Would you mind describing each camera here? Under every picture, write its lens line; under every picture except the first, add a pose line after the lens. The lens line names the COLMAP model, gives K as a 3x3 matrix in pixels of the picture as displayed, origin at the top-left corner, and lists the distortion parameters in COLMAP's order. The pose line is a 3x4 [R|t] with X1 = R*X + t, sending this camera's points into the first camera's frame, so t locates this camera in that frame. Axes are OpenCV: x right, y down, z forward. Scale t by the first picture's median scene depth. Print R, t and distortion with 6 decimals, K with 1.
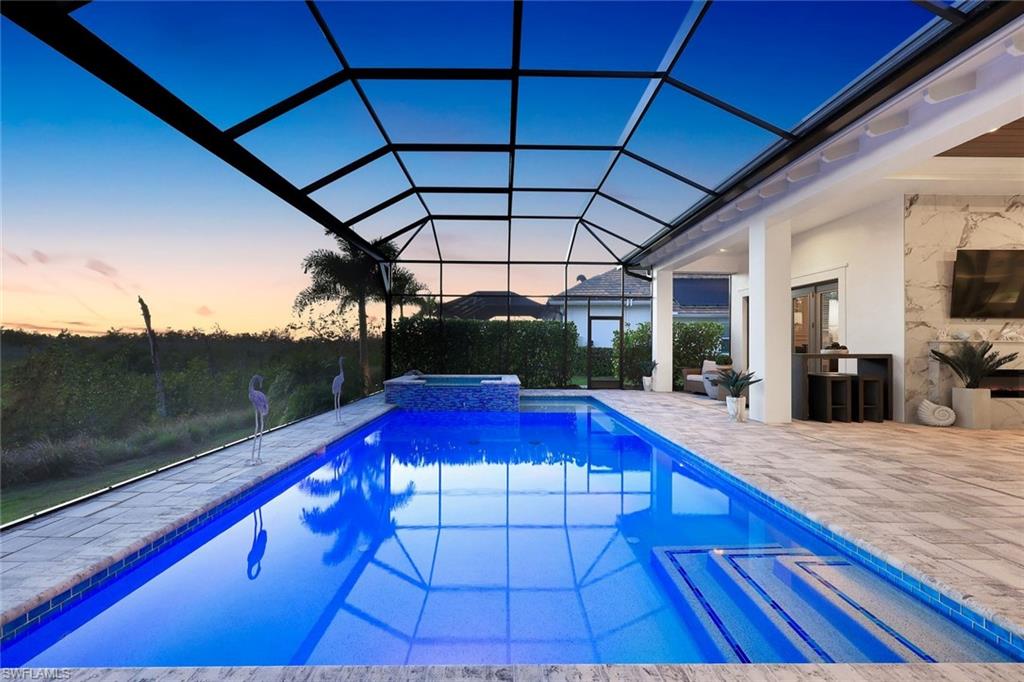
lens RADIAL K [[417.9, 0, 501.8], [0, 417.9, 343.0], [0, 0, 1]] dist [0.001991, -0.000854]
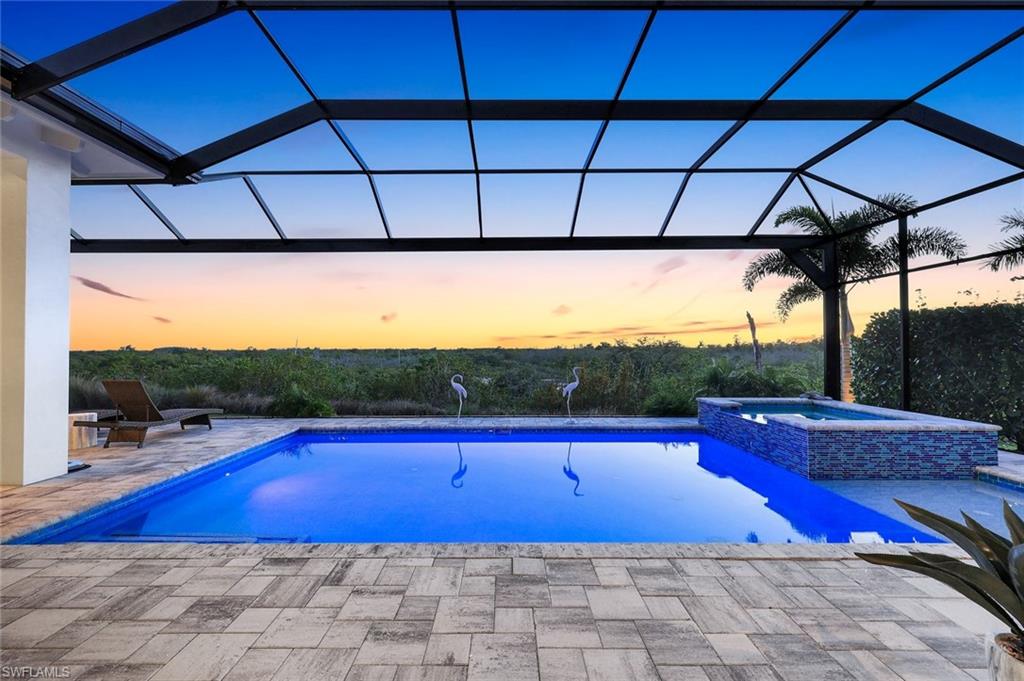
lens RADIAL K [[417.9, 0, 505.1], [0, 417.9, 341.8], [0, 0, 1]] dist [0.001991, -0.000854]
pose [[-0.004262, -0.027183, -0.999621, 0.773753], [0.011811, 0.999559, -0.027231, -0.007551], [0.999921, -0.011922, -0.003939, 0.787967]]
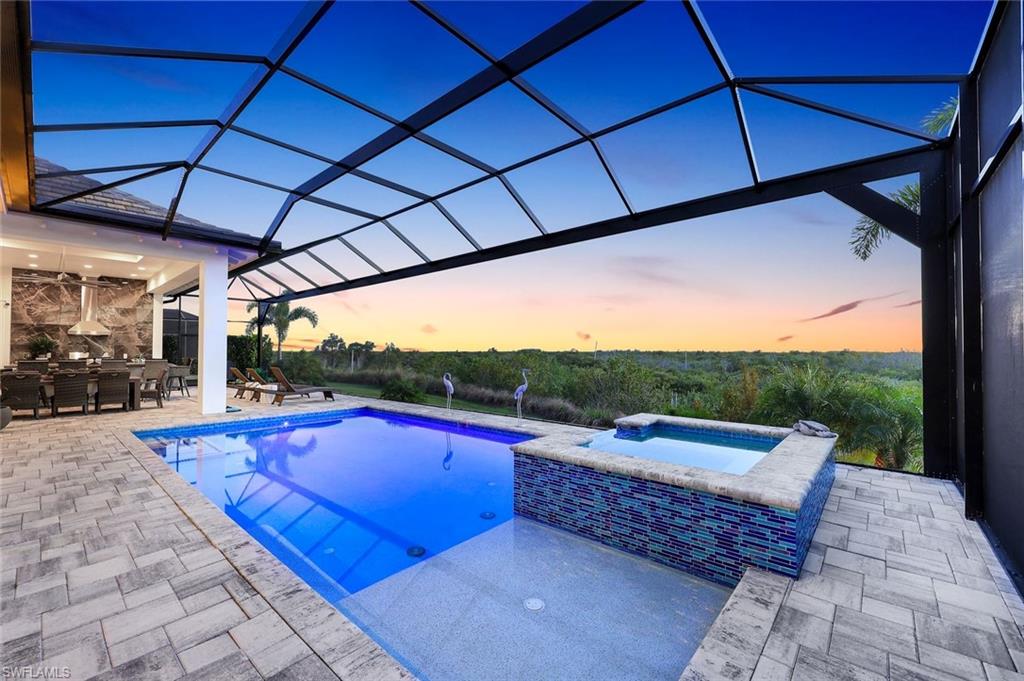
lens RADIAL K [[417.9, 0, 512.3], [0, 417.9, 343.3], [0, 0, 1]] dist [0.001991, -0.000854]
pose [[-0.660545, -0.024115, -0.750399, 0.489260], [0.001243, 0.999448, -0.033212, 0.000609], [0.750786, -0.022871, -0.660150, 1.692925]]
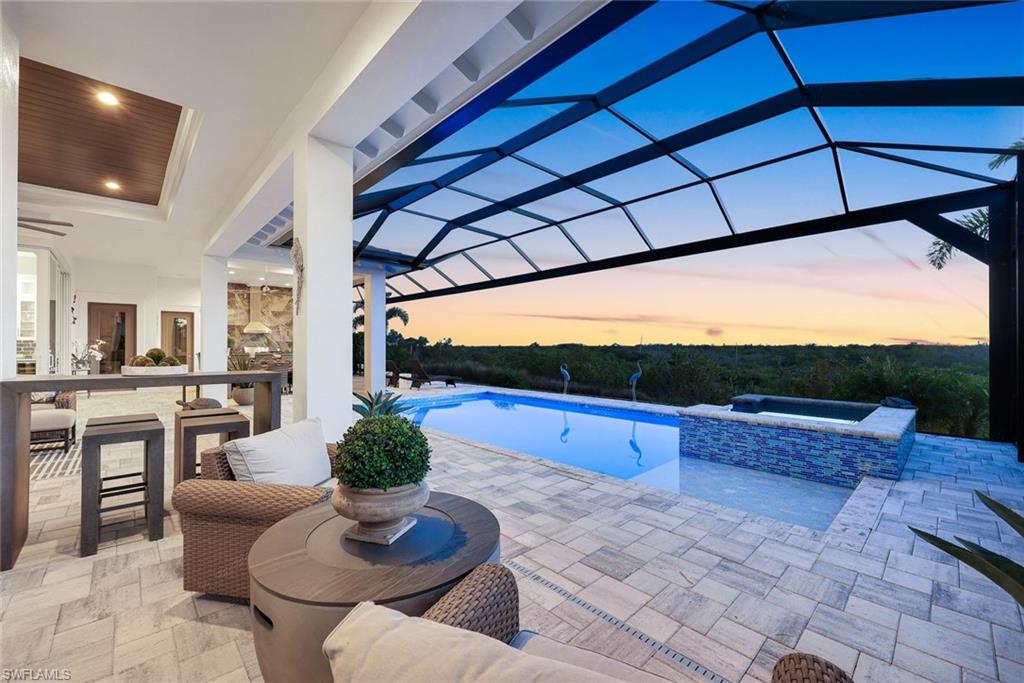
lens RADIAL K [[414.1, 0, 508.9], [0, 414.1, 343.2], [0, 0, 1]] dist [-0.001094, -0.000323]
pose [[-0.732097, -0.012518, -0.681085, 0.883801], [0.001766, 0.999793, -0.020274, 0.003832], [0.681198, -0.016045, -0.731923, 1.692424]]
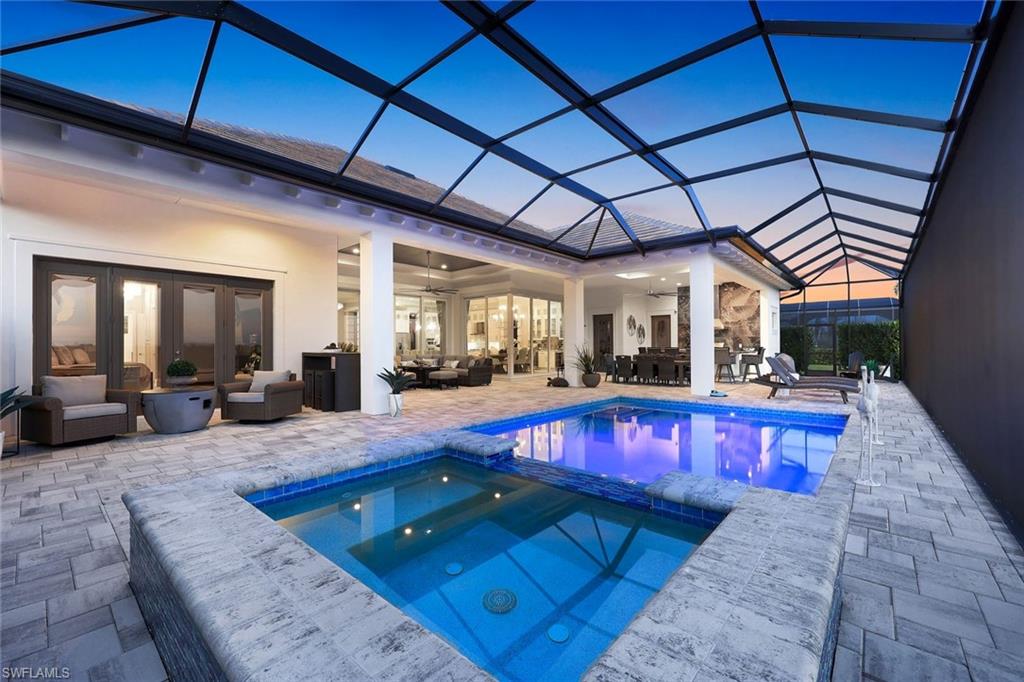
lens RADIAL K [[417.9, 0, 505.5], [0, 417.9, 341.7], [0, 0, 1]] dist [0.001991, -0.000854]
pose [[-0.750775, 0.000212, 0.660558, -0.398529], [-0.009545, 0.999892, -0.011169, 0.009810], [-0.660489, -0.014691, -0.750692, 1.687414]]
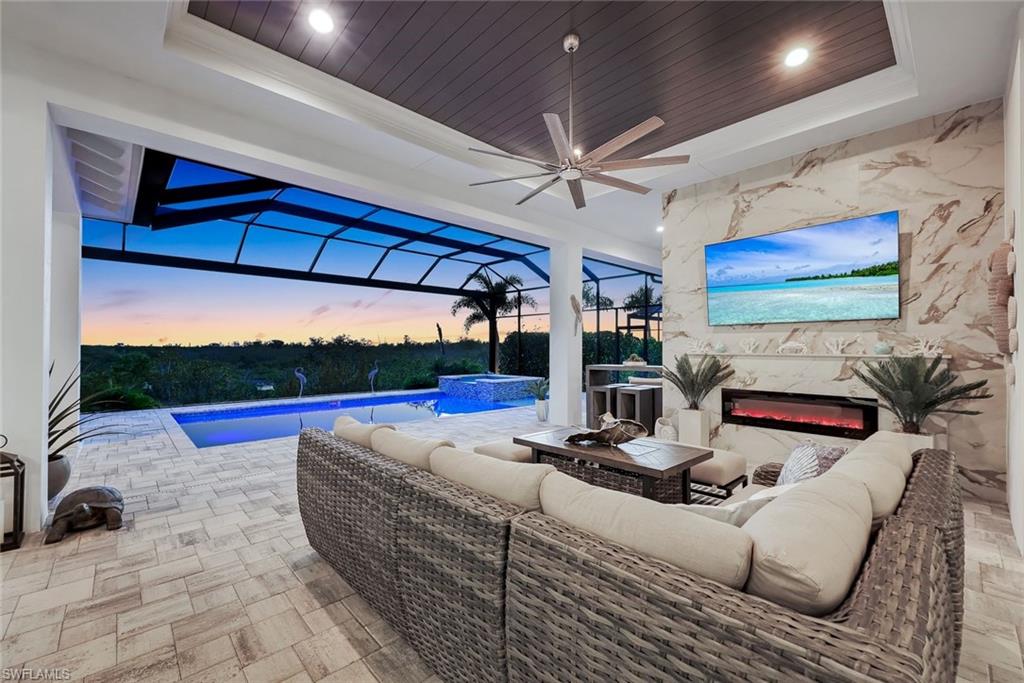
lens RADIAL K [[414.1, 0, 505.2], [0, 414.1, 343.9], [0, 0, 1]] dist [-0.001094, -0.000323]
pose [[0.678592, -0.013057, -0.734400, 1.390332], [0.010030, 0.999913, -0.008509, -0.021419], [0.734447, -0.001592, 0.678664, 0.134222]]
